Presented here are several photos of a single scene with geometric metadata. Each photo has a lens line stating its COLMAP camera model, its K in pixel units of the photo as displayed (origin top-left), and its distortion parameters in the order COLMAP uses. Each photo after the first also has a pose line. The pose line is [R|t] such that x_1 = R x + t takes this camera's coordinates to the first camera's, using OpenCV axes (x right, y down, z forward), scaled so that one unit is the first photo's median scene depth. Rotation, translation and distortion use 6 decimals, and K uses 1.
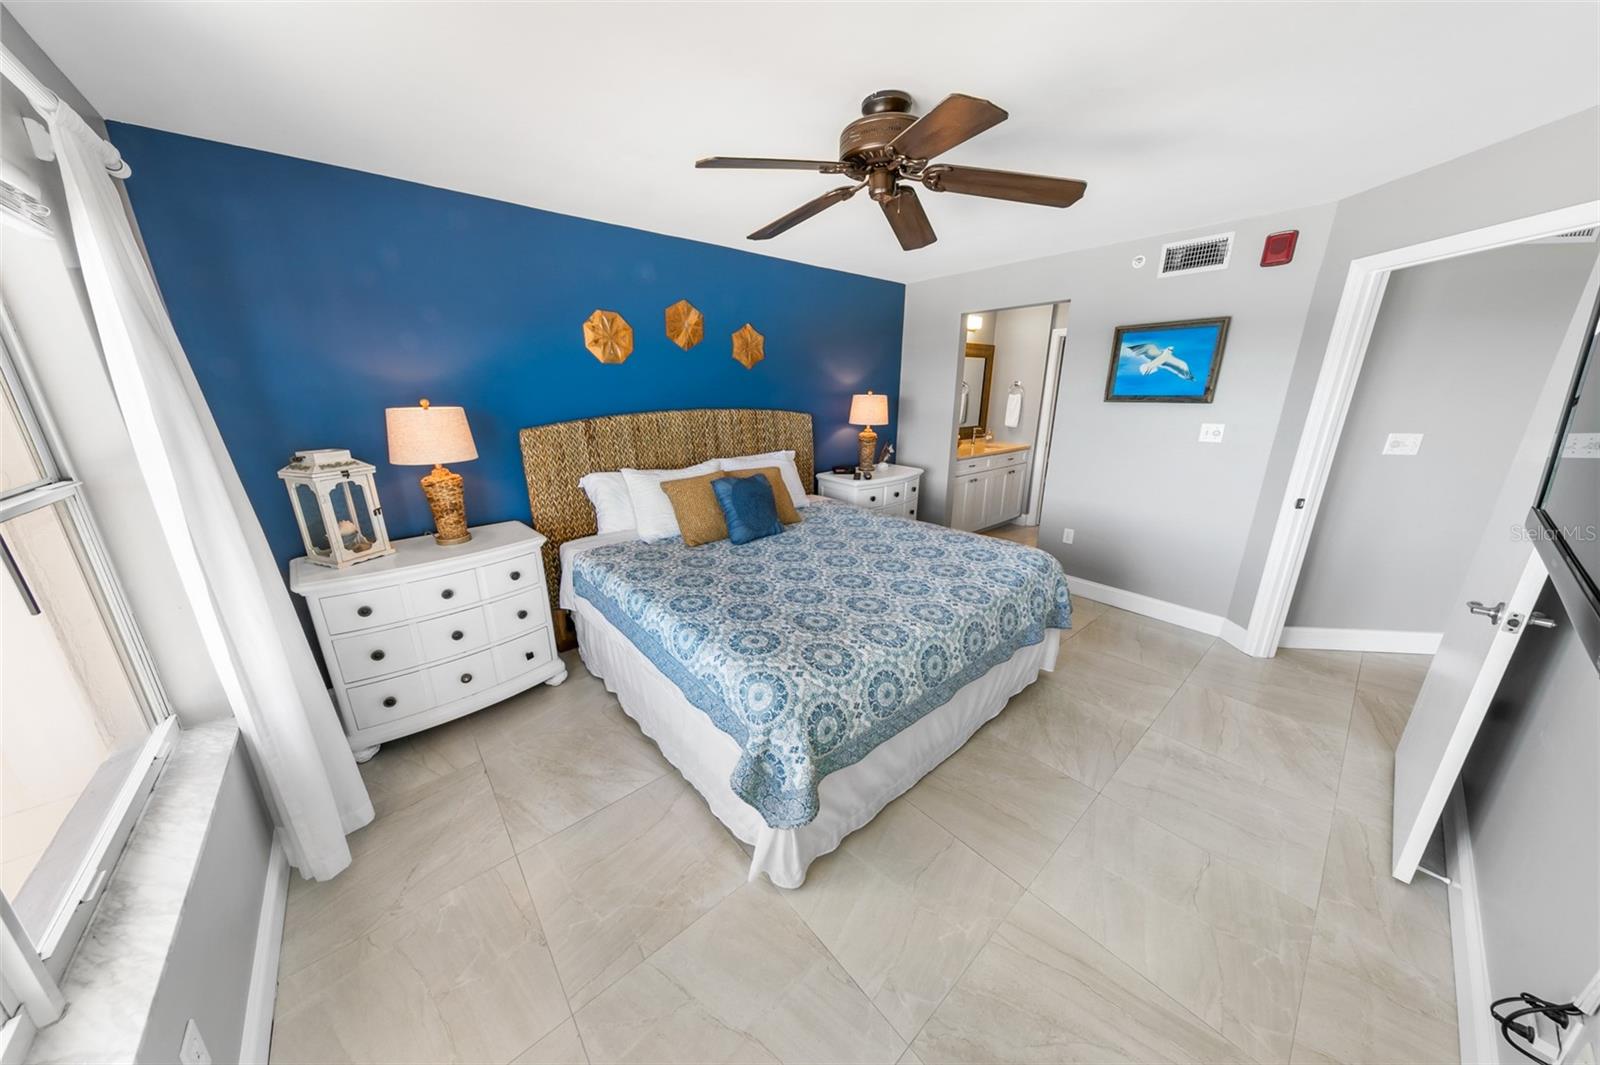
lens RADIAL K [[506.4, 0, 795.2], [0, 506.4, 534.1], [0, 0, 1]] dist [0.007642, -0.000107]
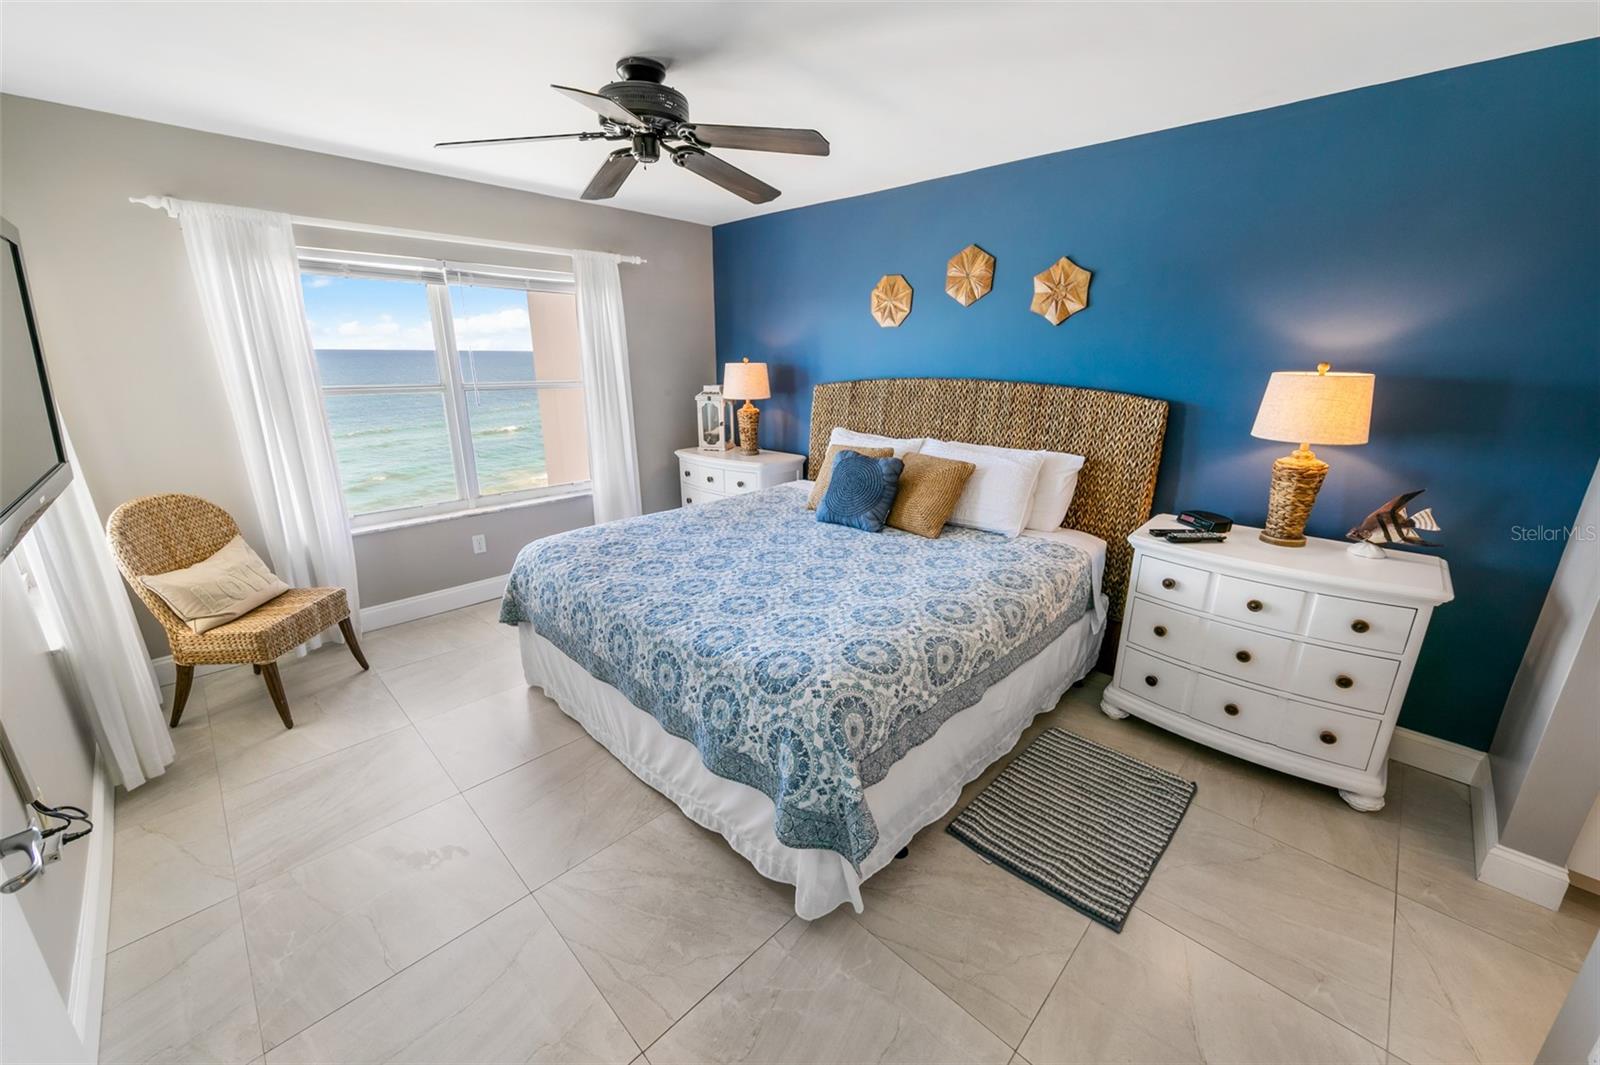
lens RADIAL K [[609.0, 0, 800.0], [0, 609.0, 532.5], [0, 0, 1]] dist [0.041226, -0.000053]
pose [[0.091227, 0.292028, -0.952049, 0.928523], [-0.284537, 0.923823, 0.256106, -0.228254], [0.954315, 0.247529, 0.167370, 0.750510]]
